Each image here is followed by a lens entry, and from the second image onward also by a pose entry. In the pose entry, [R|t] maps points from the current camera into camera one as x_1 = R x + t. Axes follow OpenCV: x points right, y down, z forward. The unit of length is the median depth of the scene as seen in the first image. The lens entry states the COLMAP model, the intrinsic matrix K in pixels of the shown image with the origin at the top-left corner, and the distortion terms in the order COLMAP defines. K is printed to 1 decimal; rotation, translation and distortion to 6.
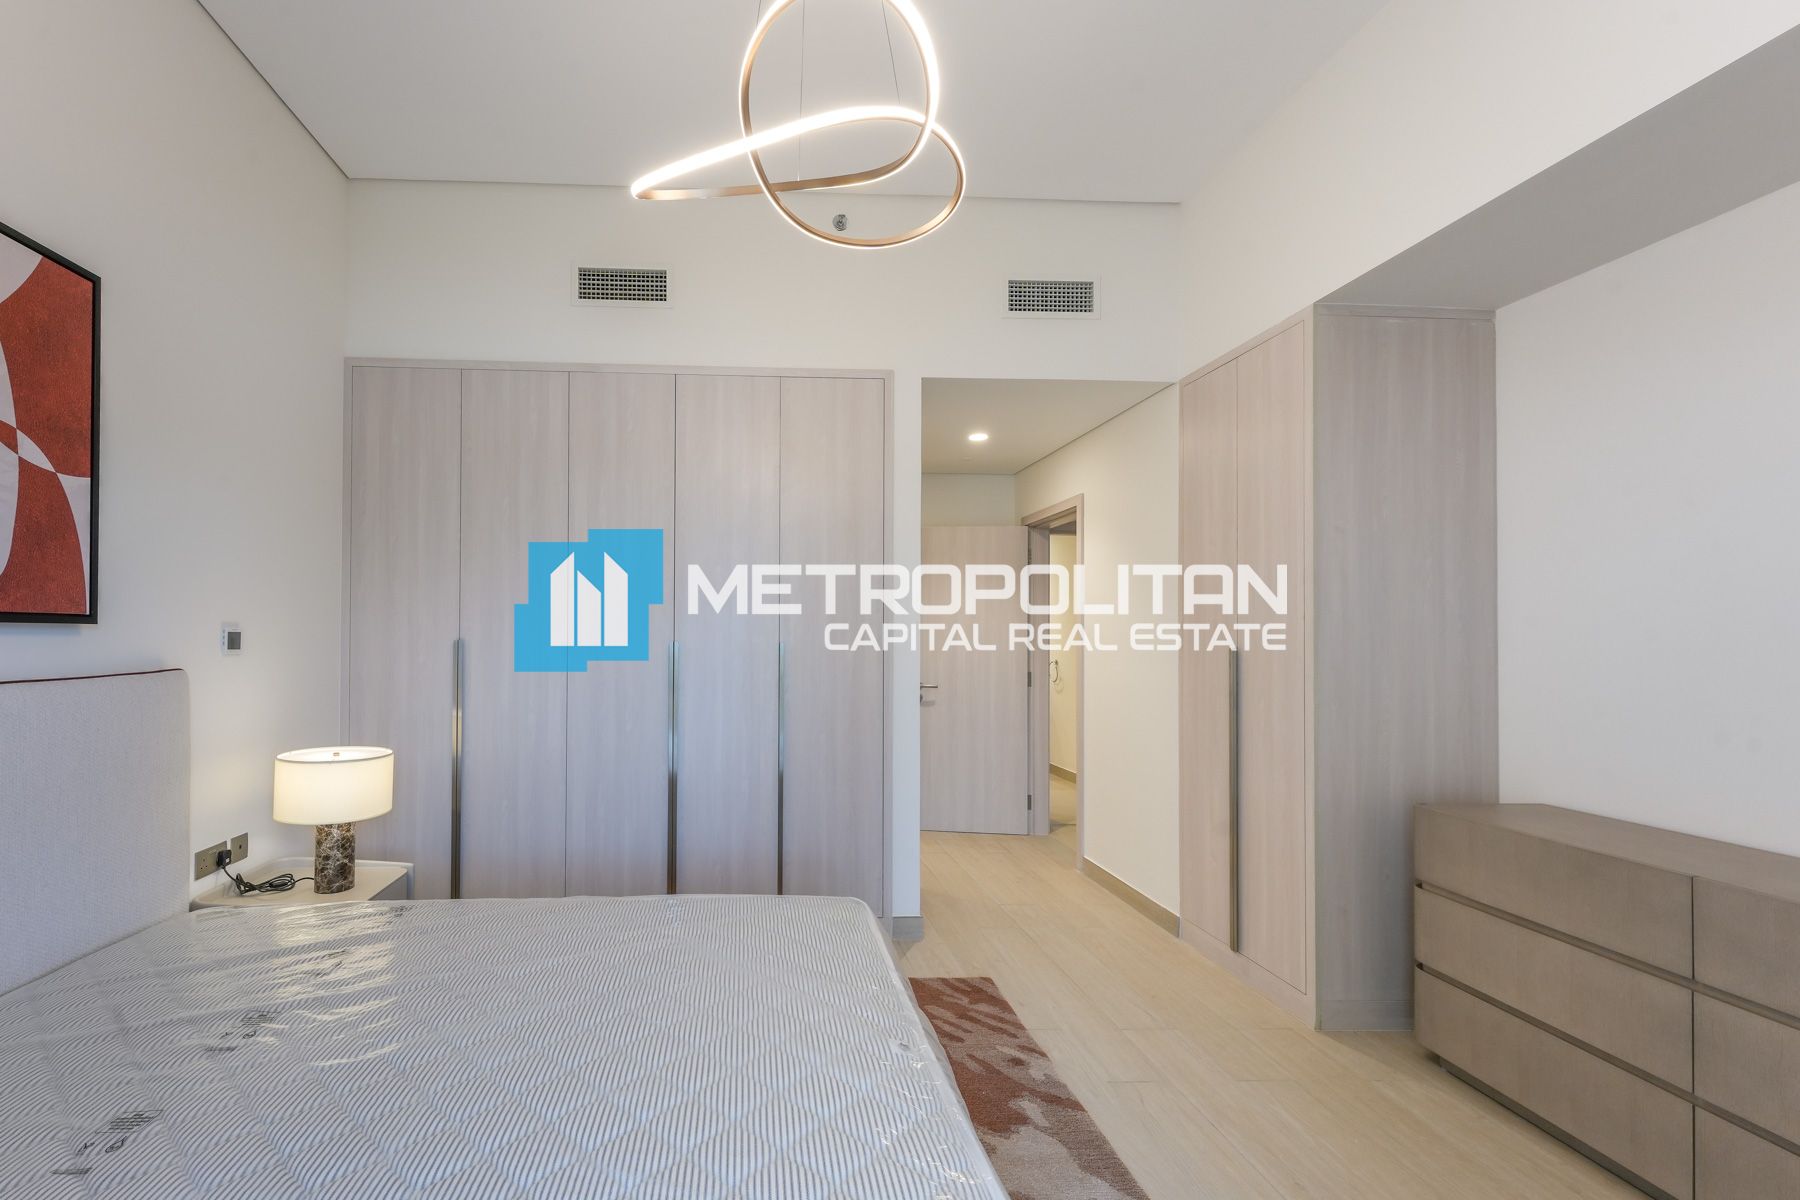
lens RADIAL K [[721.6, 0, 893.2], [0, 721.6, 604.4], [0, 0, 1]] dist [-0.000160, -0.000056]
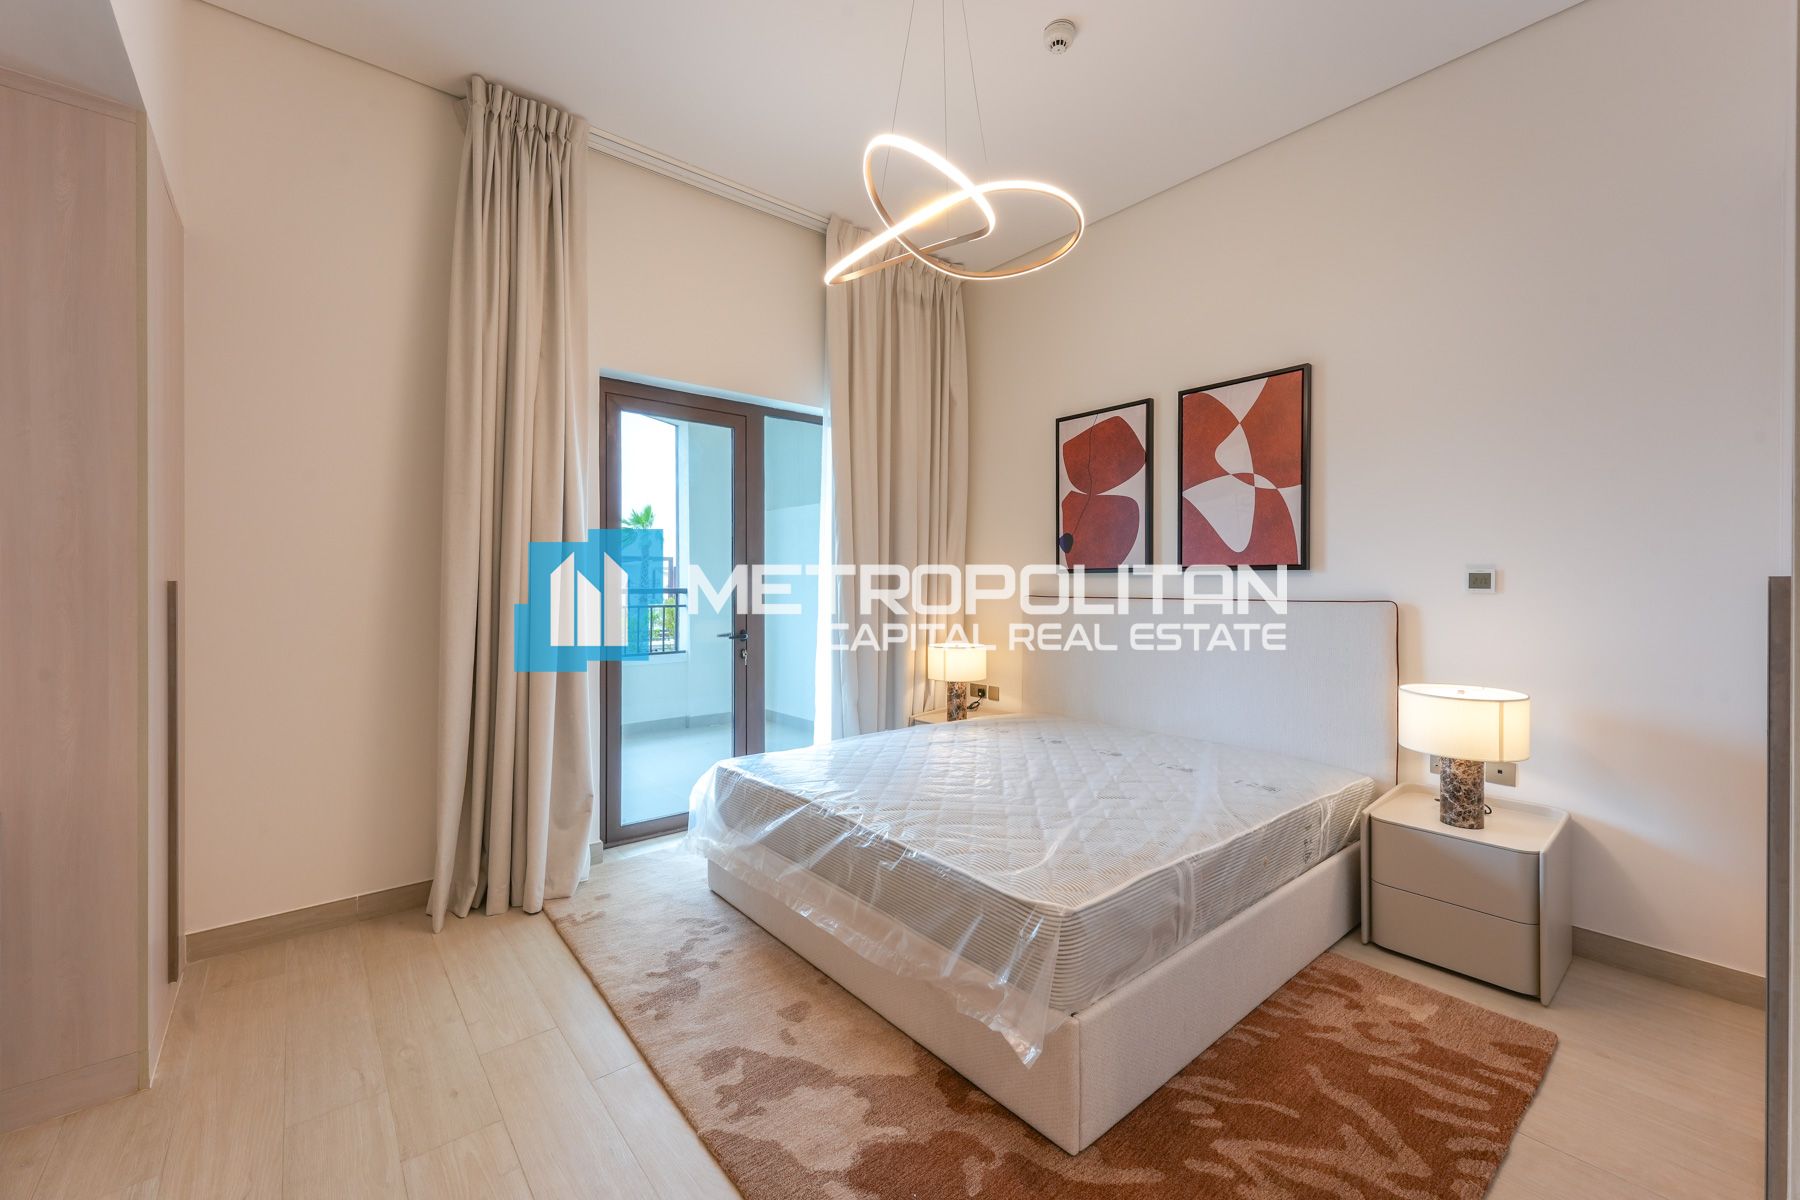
lens RADIAL K [[721.6, 0, 893.2], [0, 721.6, 604.4], [0, 0, 1]] dist [-0.000160, -0.000056]
pose [[-0.887244, -0.003141, -0.461289, 0.538570], [0.005041, 0.999851, -0.016506, 0.132782], [0.461272, -0.016970, -0.887096, 2.073192]]
